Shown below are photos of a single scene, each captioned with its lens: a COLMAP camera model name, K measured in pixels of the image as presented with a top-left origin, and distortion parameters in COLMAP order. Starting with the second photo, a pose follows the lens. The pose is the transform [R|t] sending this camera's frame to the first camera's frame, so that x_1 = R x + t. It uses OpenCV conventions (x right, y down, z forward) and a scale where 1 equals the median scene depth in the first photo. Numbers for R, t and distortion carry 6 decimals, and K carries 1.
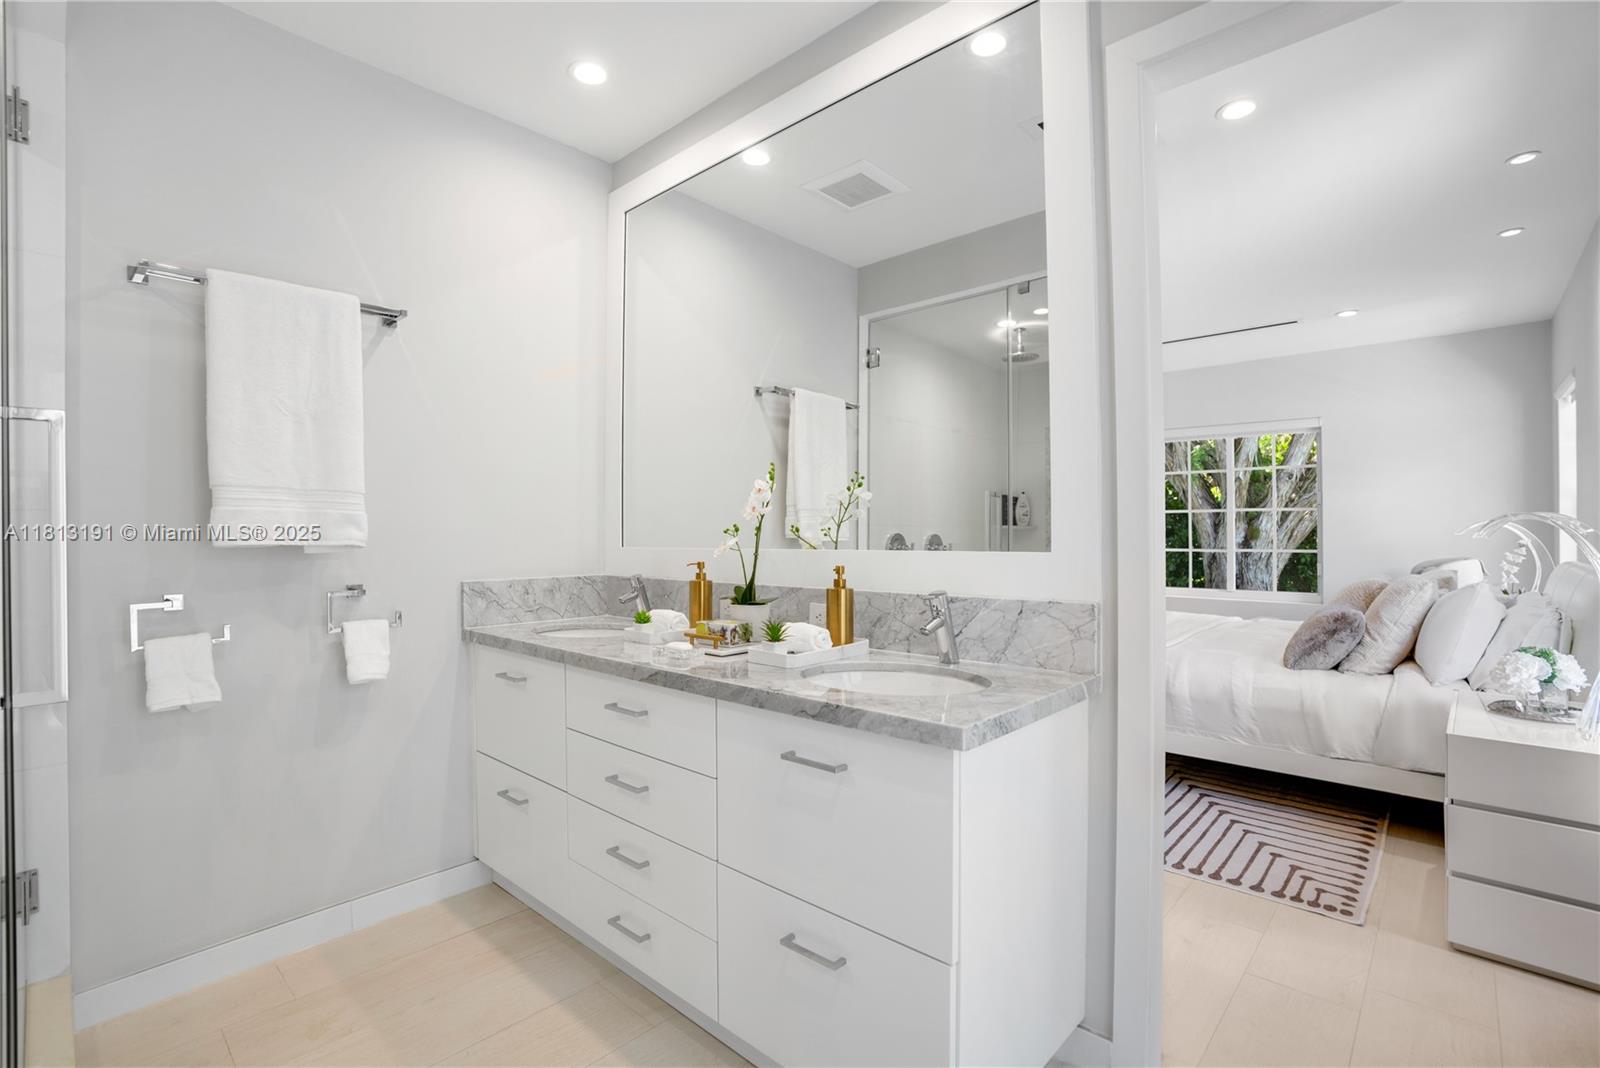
lens RADIAL K [[741.2, 0, 800.0], [0, 741.2, 534.0], [0, 0, 1]] dist [-0.067314, 0.027668]
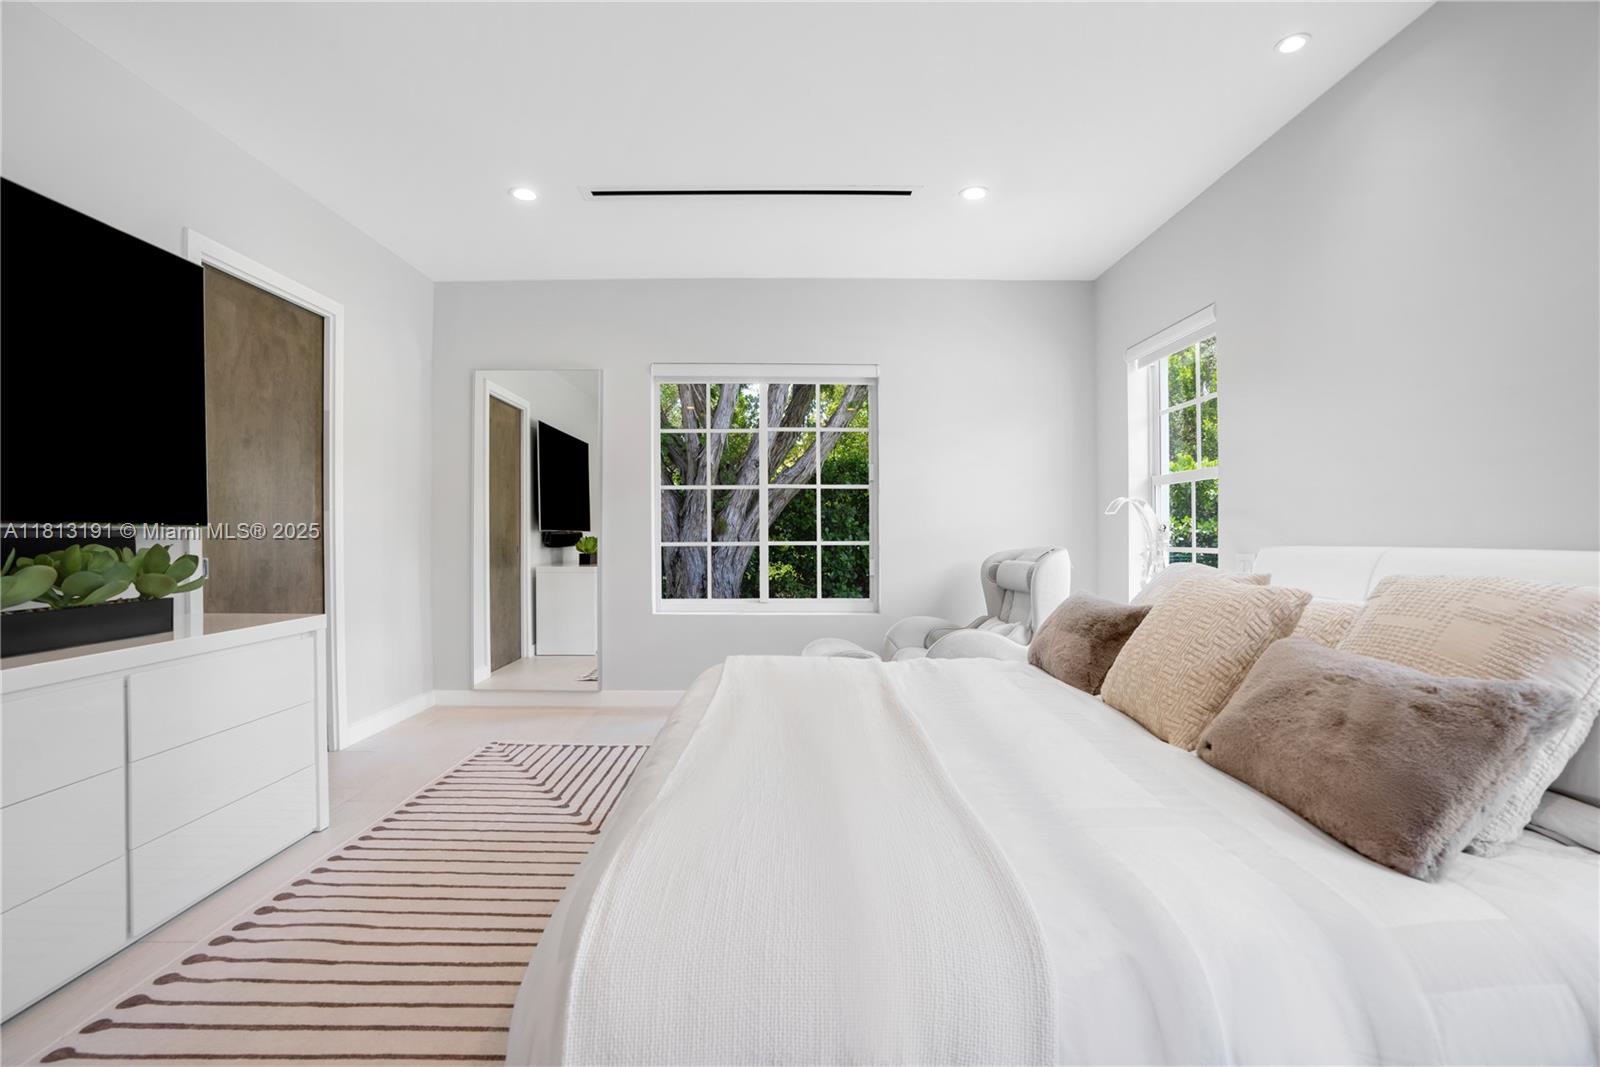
lens RADIAL K [[741.2, 0, 800.0], [0, 741.2, 533.5], [0, 0, 1]] dist [-0.067314, 0.027668]
pose [[0.720512, 0.002456, 0.693438, 0.120716], [0.000209, 0.999993, -0.003758, 0.015798], [-0.693442, 0.002853, 0.720507, 0.460118]]
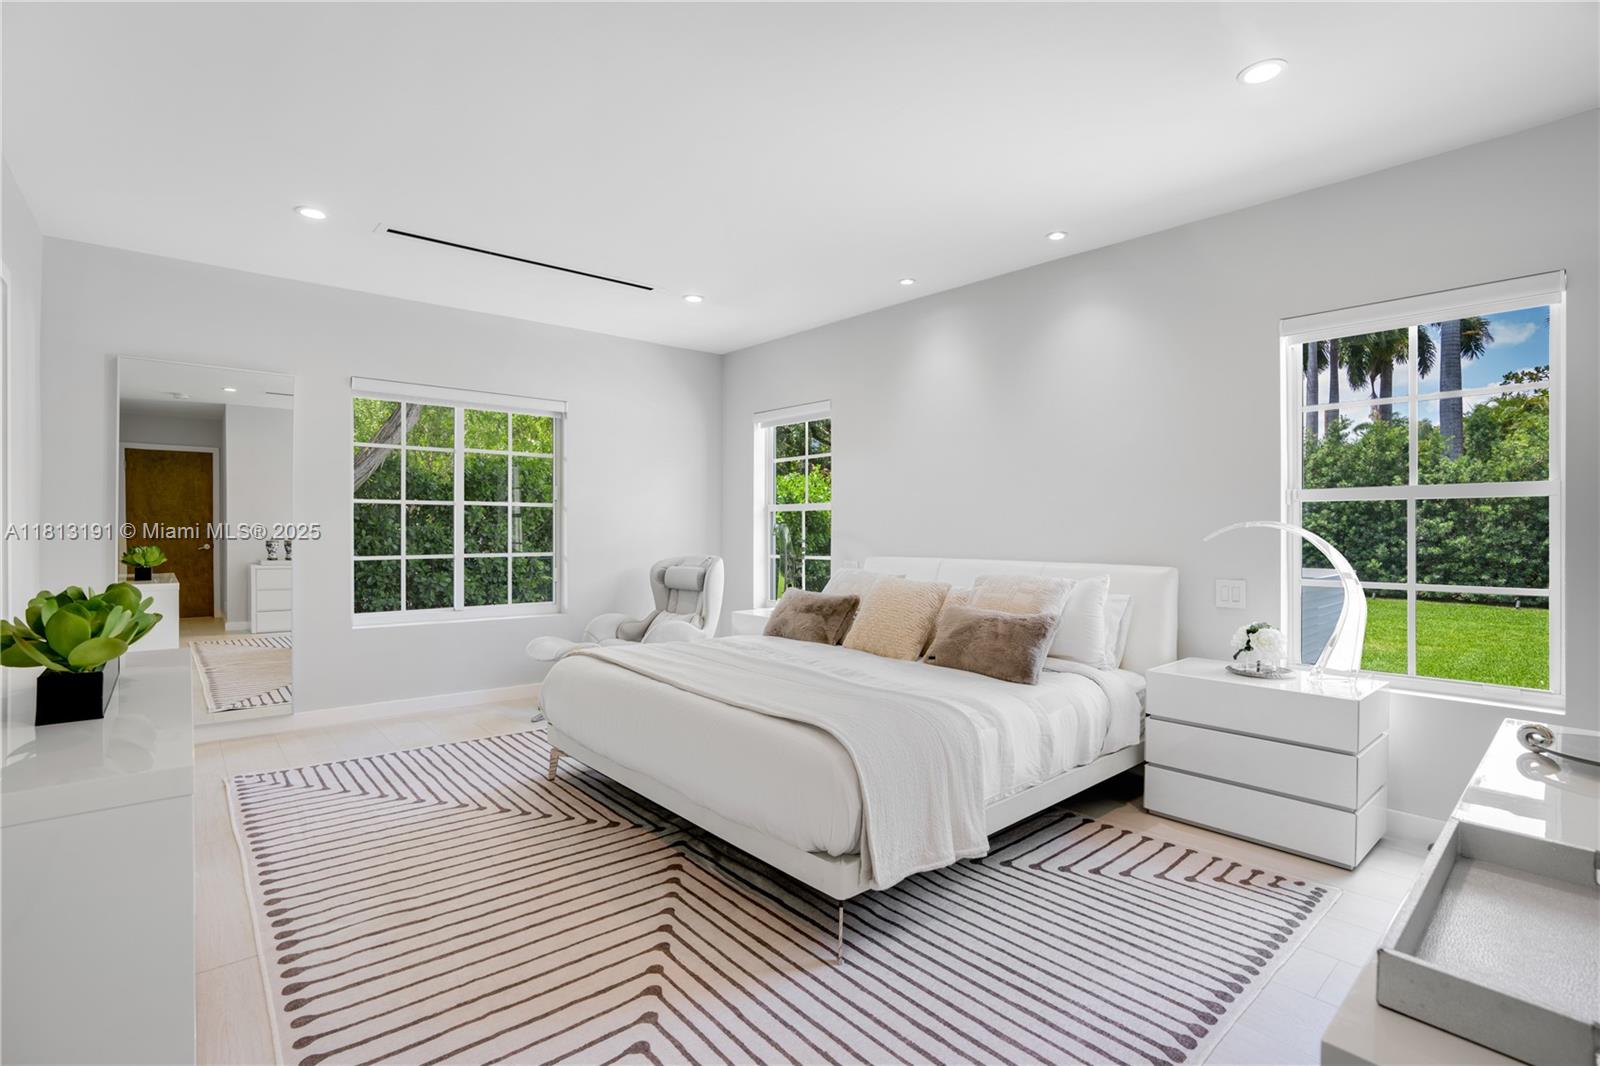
lens RADIAL K [[741.2, 0, 800.0], [0, 741.2, 533.0], [0, 0, 1]] dist [-0.067314, 0.027668]
pose [[0.103588, -0.000440, 0.994620, -0.132629], [-0.001754, 0.999998, 0.000625, -0.002493], [-0.994619, -0.001809, 0.103587, 0.571394]]
